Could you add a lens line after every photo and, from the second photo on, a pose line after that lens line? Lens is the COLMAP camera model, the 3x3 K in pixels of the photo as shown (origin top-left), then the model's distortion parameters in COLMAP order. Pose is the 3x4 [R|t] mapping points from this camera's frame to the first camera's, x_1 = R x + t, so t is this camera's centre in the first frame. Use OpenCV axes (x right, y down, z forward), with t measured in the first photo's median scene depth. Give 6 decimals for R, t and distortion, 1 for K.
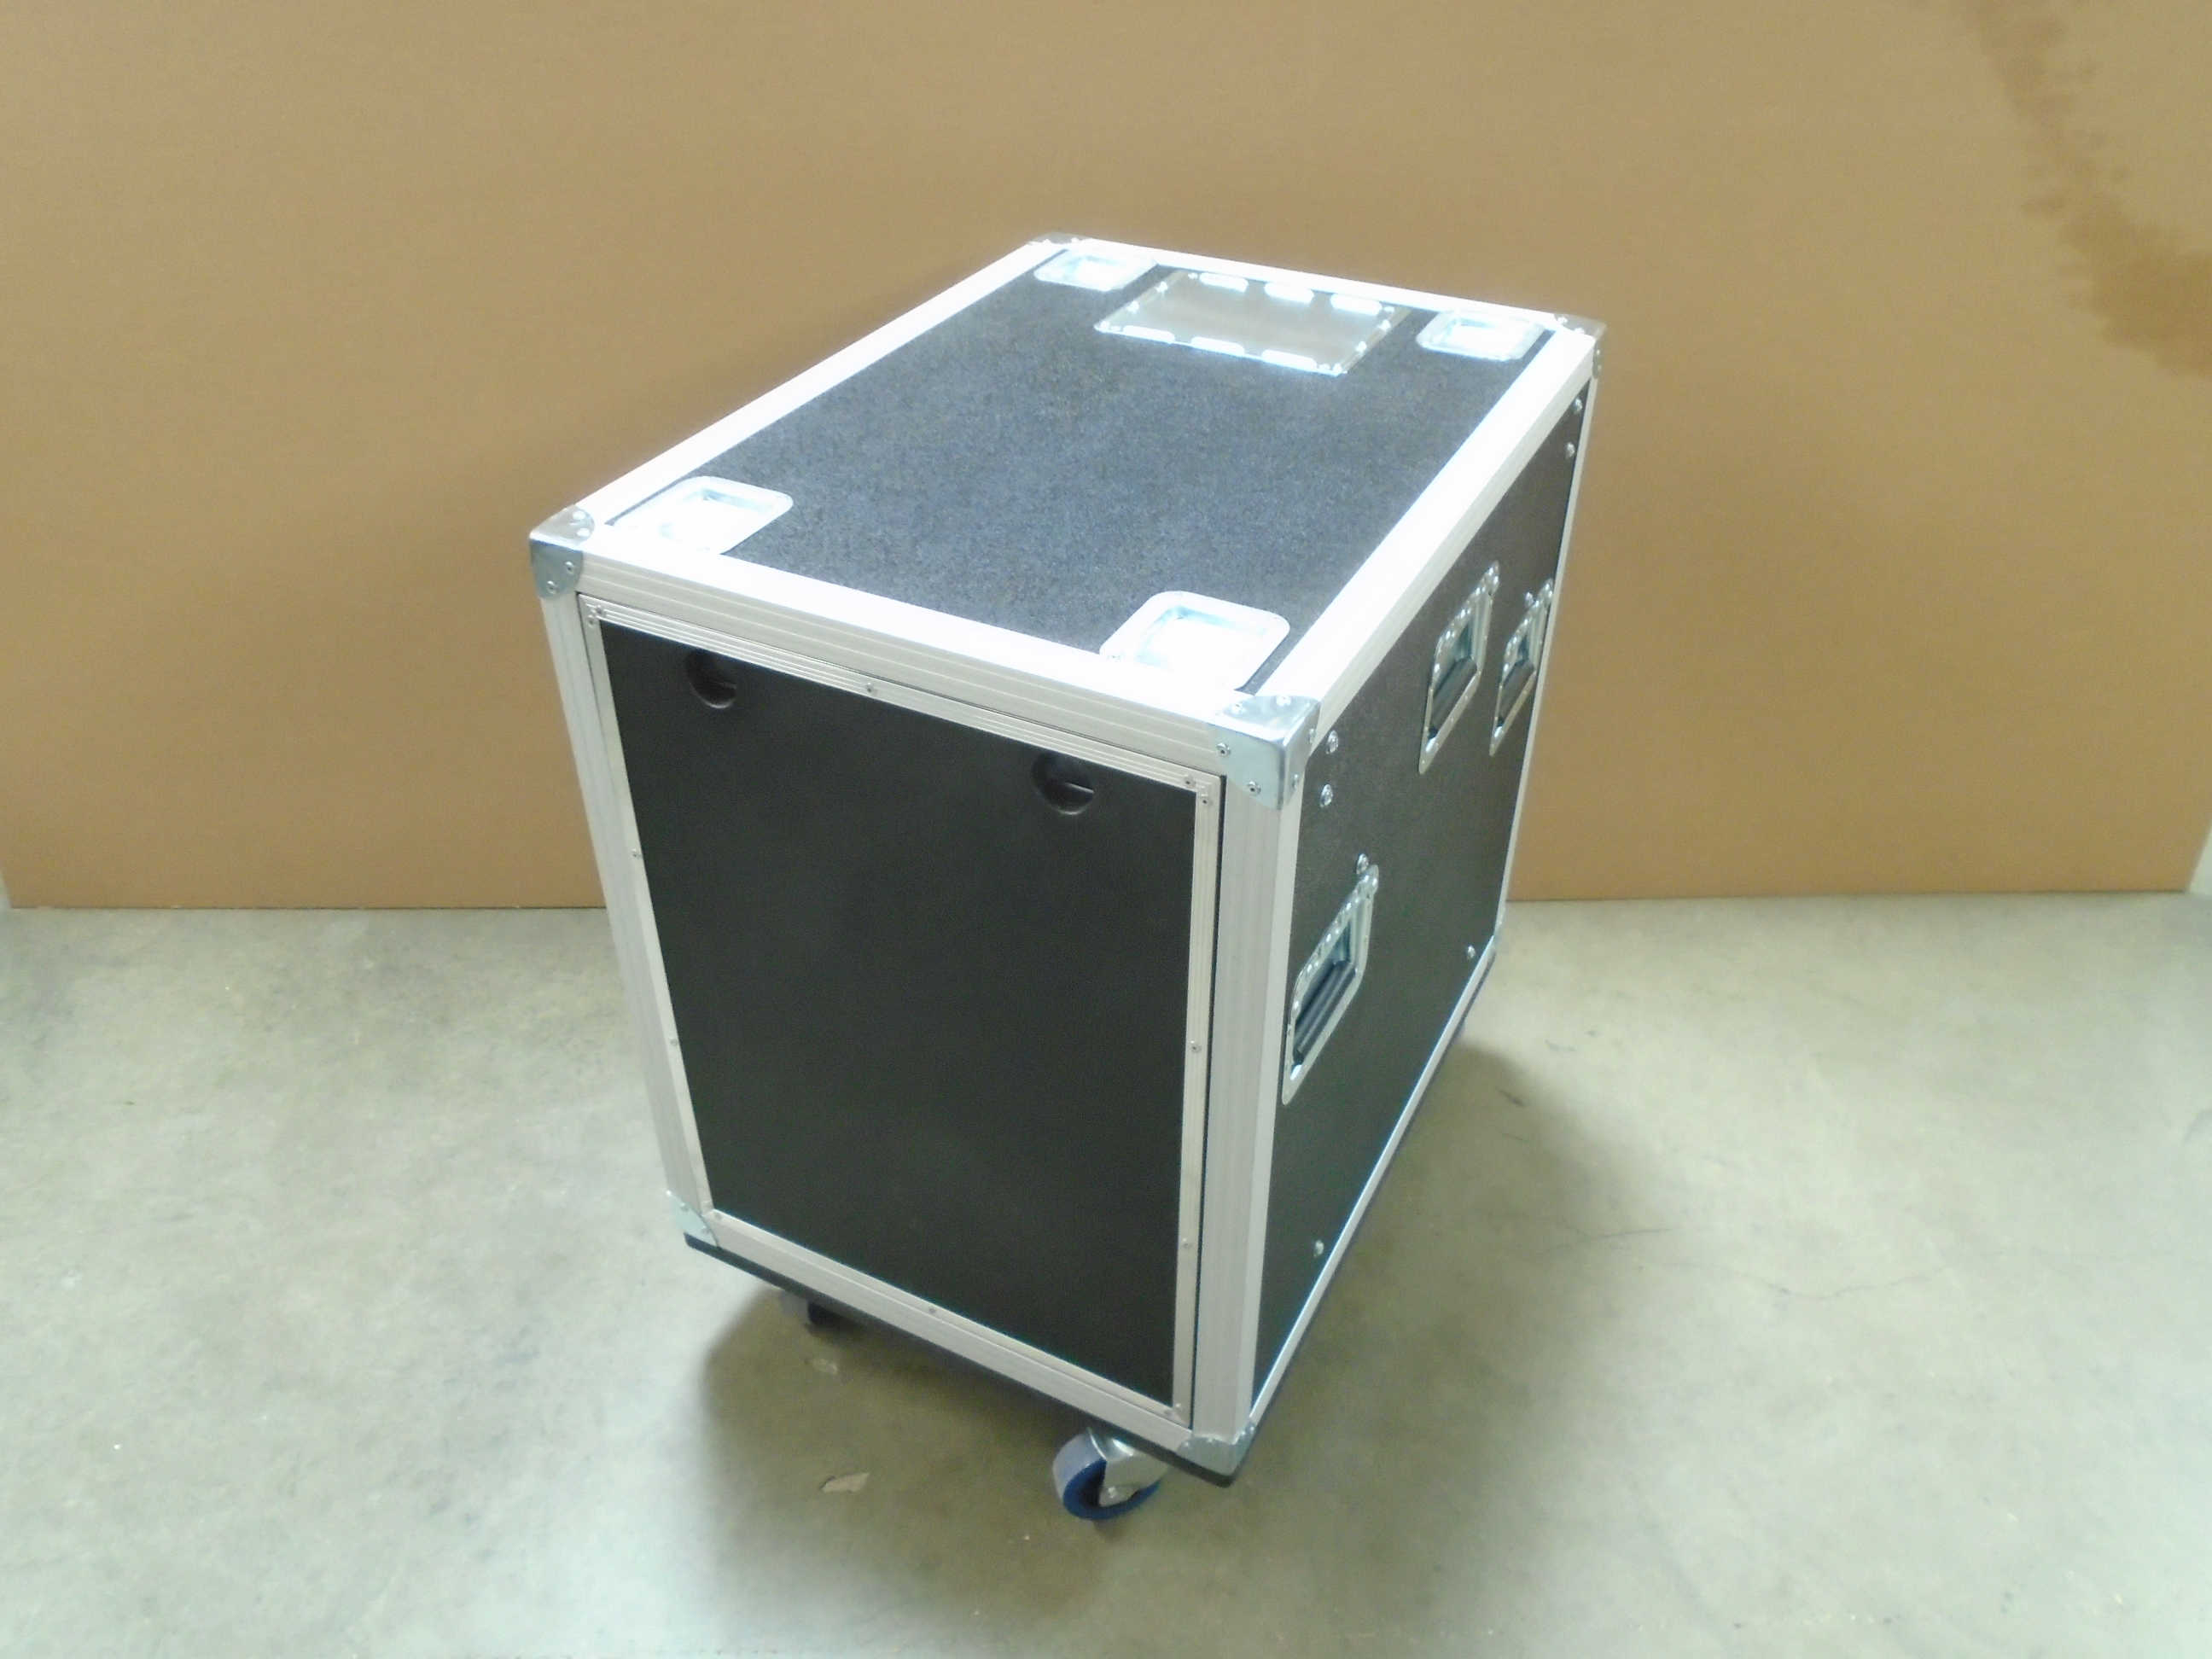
lens RADIAL K [[1708.2, 0, 1106.0], [0, 1708.2, 829.5], [0, 0, 1]] dist [-0.002303, -0.001244]
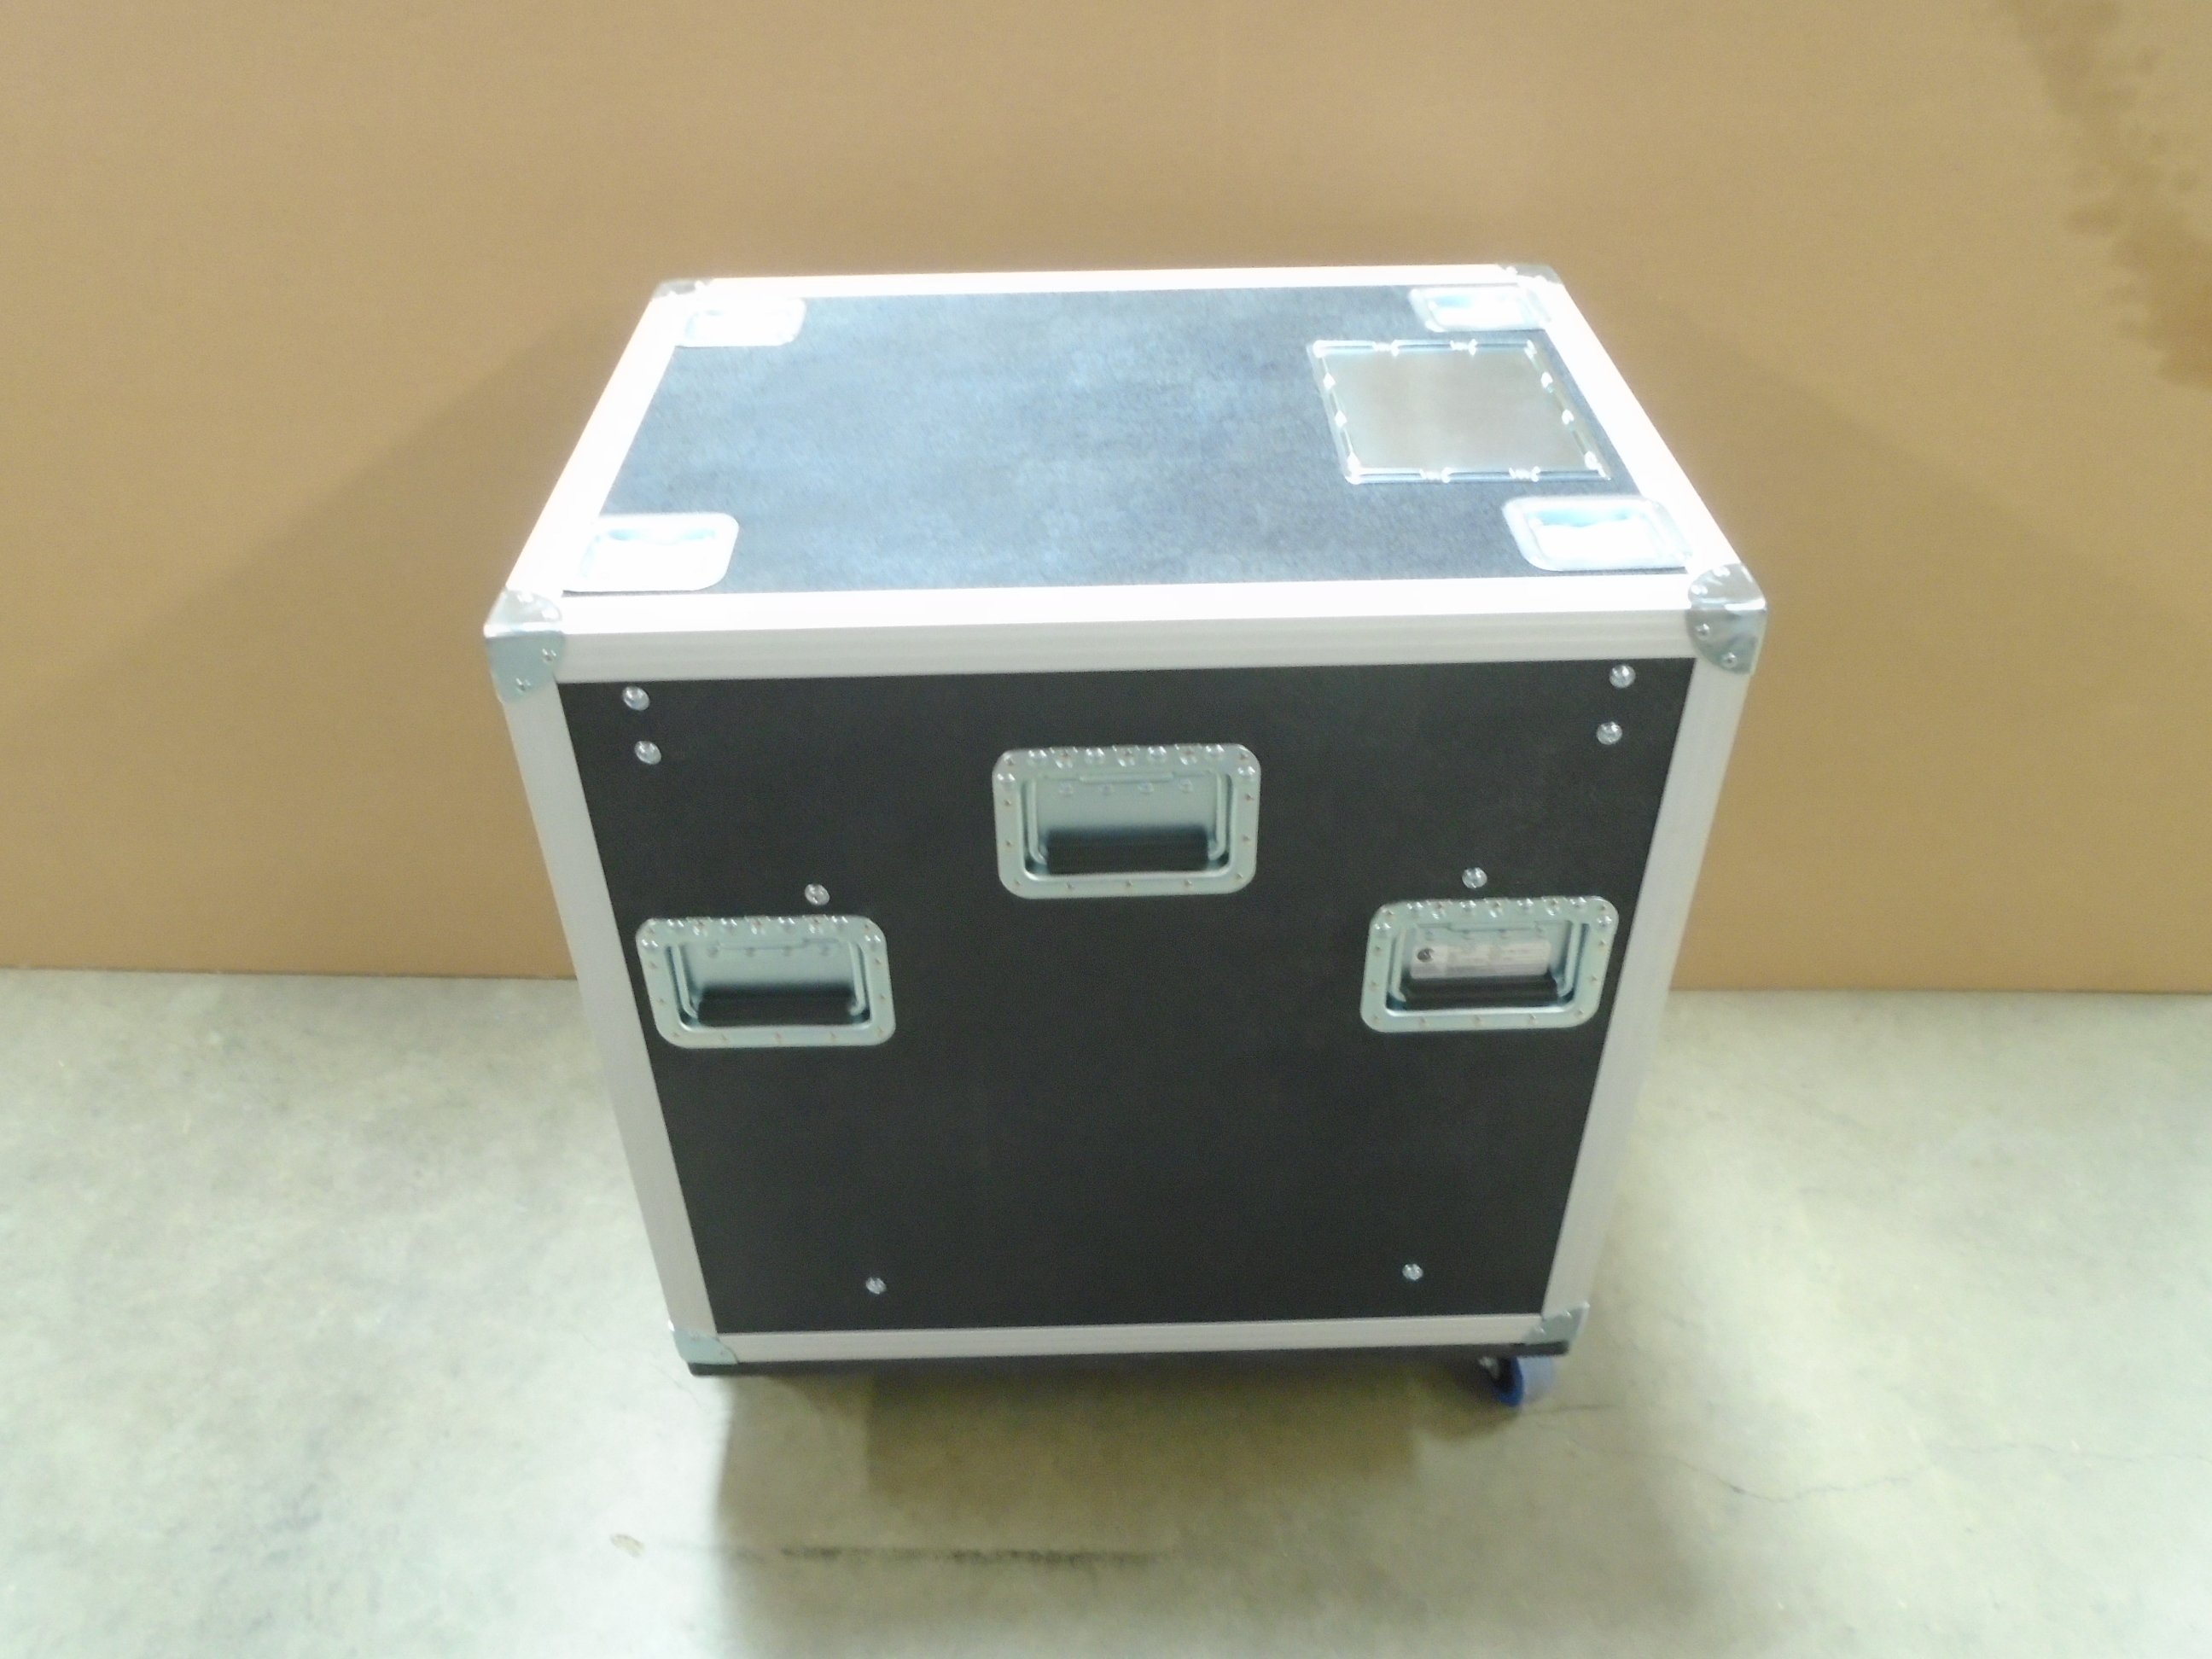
lens RADIAL K [[1697.4, 0, 1110.7], [0, 1697.4, 827.1], [0, 0, 1]] dist [-0.007049, -0.000321]
pose [[0.998699, 0.017616, -0.047853, 0.102719], [-0.016112, 0.999370, 0.031637, -0.078629], [0.048381, -0.030824, 0.998353, 0.122716]]
